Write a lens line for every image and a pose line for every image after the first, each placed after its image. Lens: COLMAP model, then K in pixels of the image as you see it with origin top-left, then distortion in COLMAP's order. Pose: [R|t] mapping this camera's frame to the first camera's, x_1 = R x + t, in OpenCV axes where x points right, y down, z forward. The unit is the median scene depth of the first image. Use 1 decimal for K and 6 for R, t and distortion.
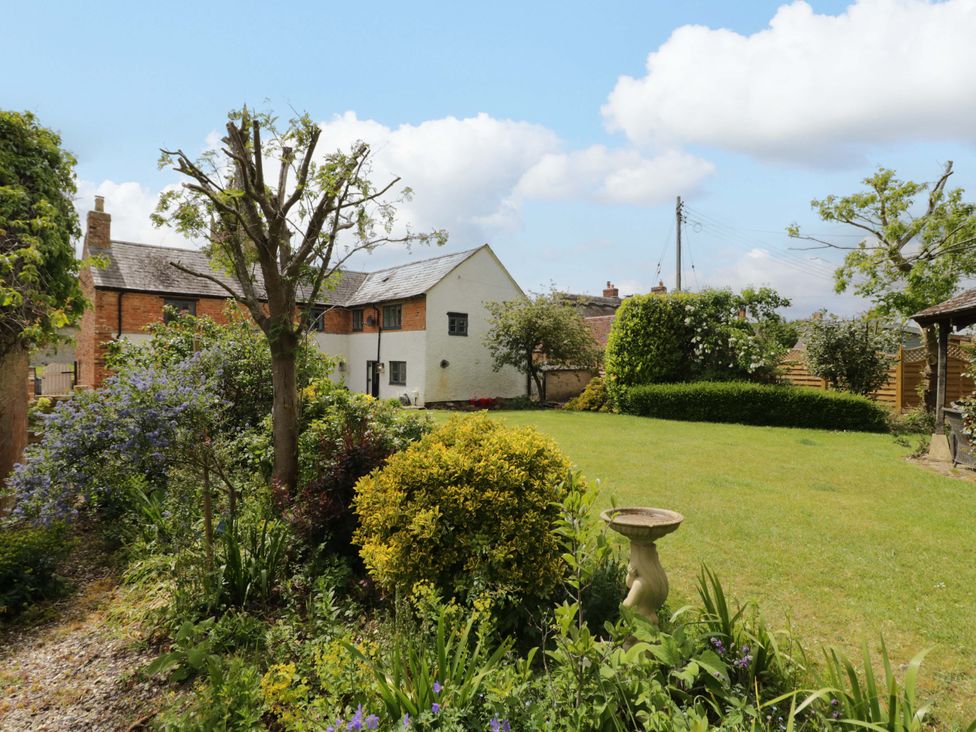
lens RADIAL K [[506.8, 0, 487.4], [0, 506.8, 367.7], [0, 0, 1]] dist [-0.006362, -0.007634]
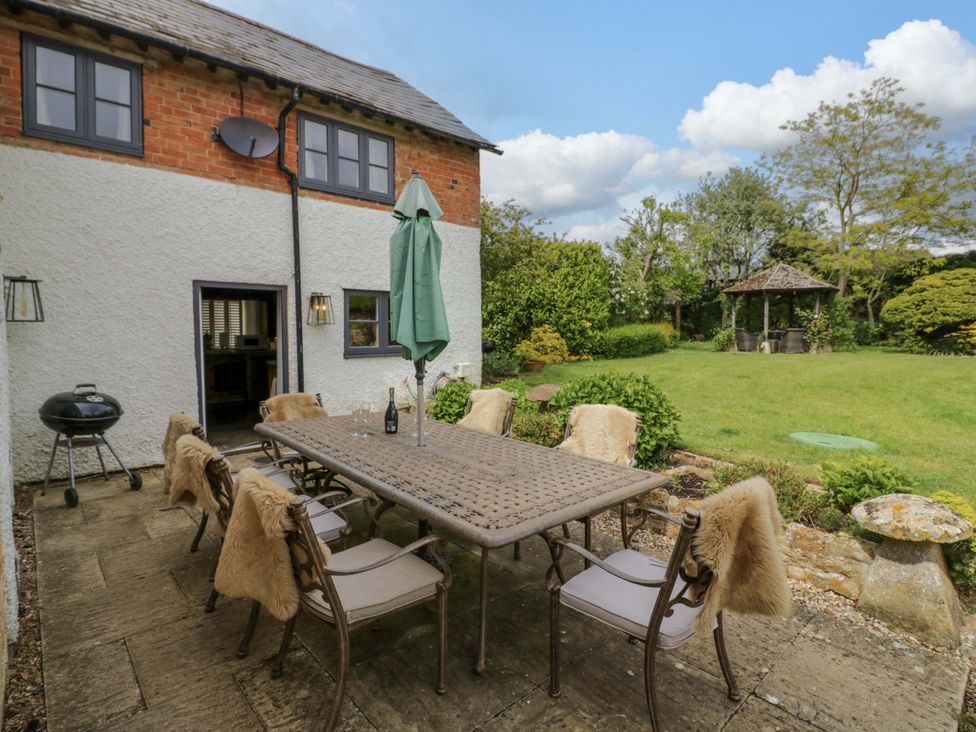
lens RADIAL K [[506.8, 0, 491.4], [0, 506.8, 359.7], [0, 0, 1]] dist [-0.006362, -0.007634]
pose [[-0.013849, -0.073882, 0.997171, -0.583201], [0.013142, 0.997167, 0.074064, 0.011298], [-0.999818, 0.014130, -0.012839, 0.977716]]
